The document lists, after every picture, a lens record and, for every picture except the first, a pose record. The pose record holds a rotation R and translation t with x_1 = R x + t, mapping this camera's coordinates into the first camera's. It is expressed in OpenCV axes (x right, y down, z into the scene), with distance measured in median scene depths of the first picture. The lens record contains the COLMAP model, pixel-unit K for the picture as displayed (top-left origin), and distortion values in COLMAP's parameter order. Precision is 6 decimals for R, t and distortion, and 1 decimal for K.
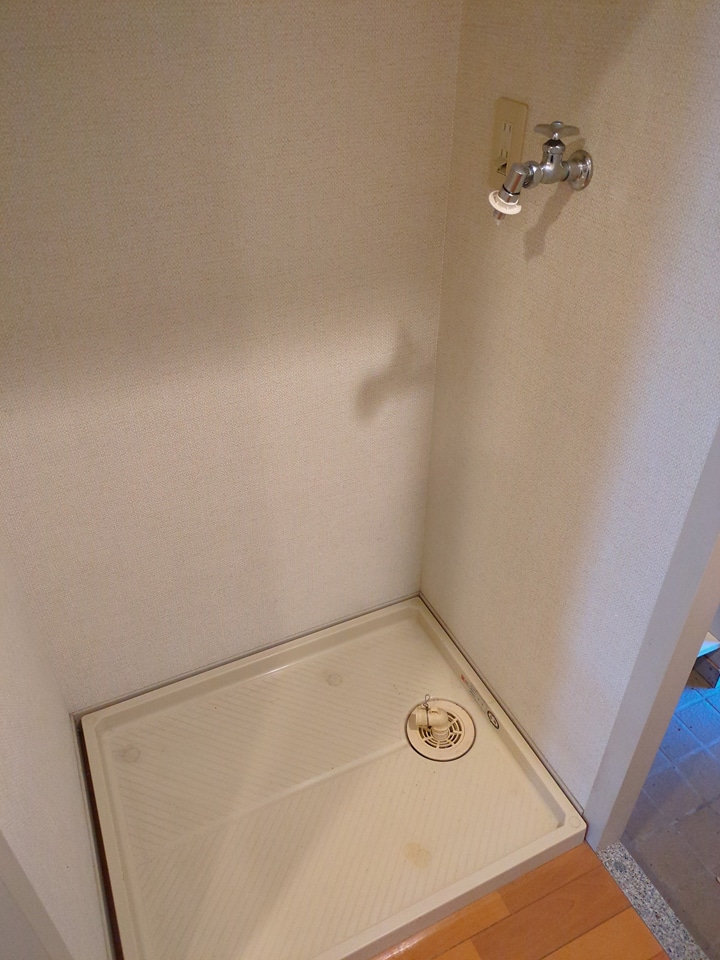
lens RADIAL K [[712.6, 0, 361.5], [0, 712.6, 479.3], [0, 0, 1]] dist [0.016320, -0.001280]
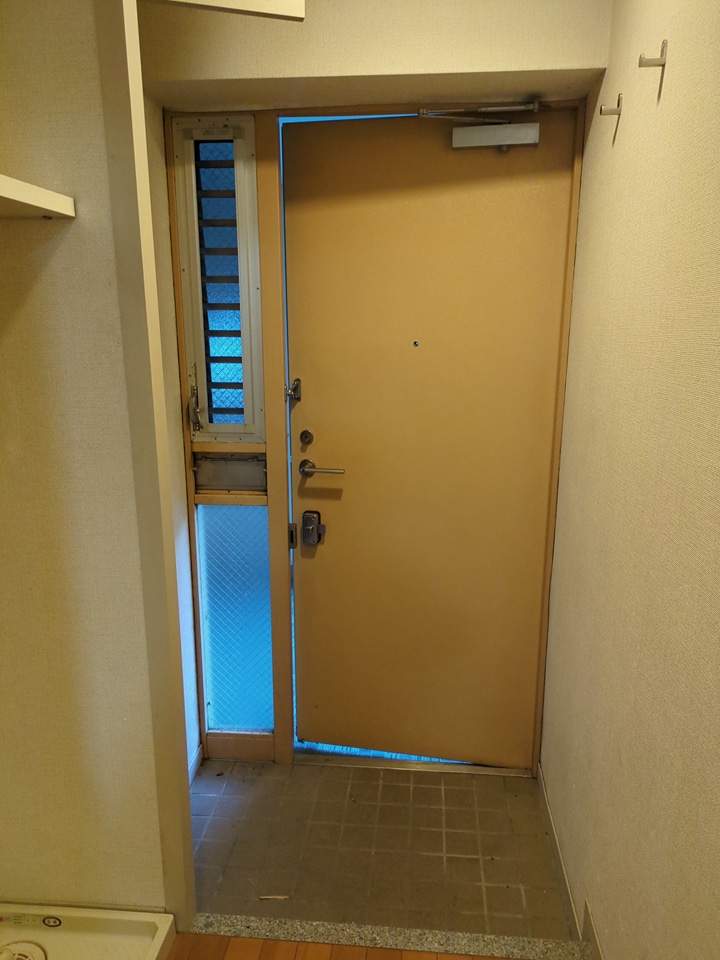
lens RADIAL K [[712.6, 0, 360.1], [0, 712.6, 480.5], [0, 0, 1]] dist [0.016320, -0.001280]
pose [[0.513913, -0.191325, 0.836234, -0.401520], [0.508661, 0.852917, -0.117460, 0.162704], [-0.690765, 0.485724, 0.535645, -0.226685]]
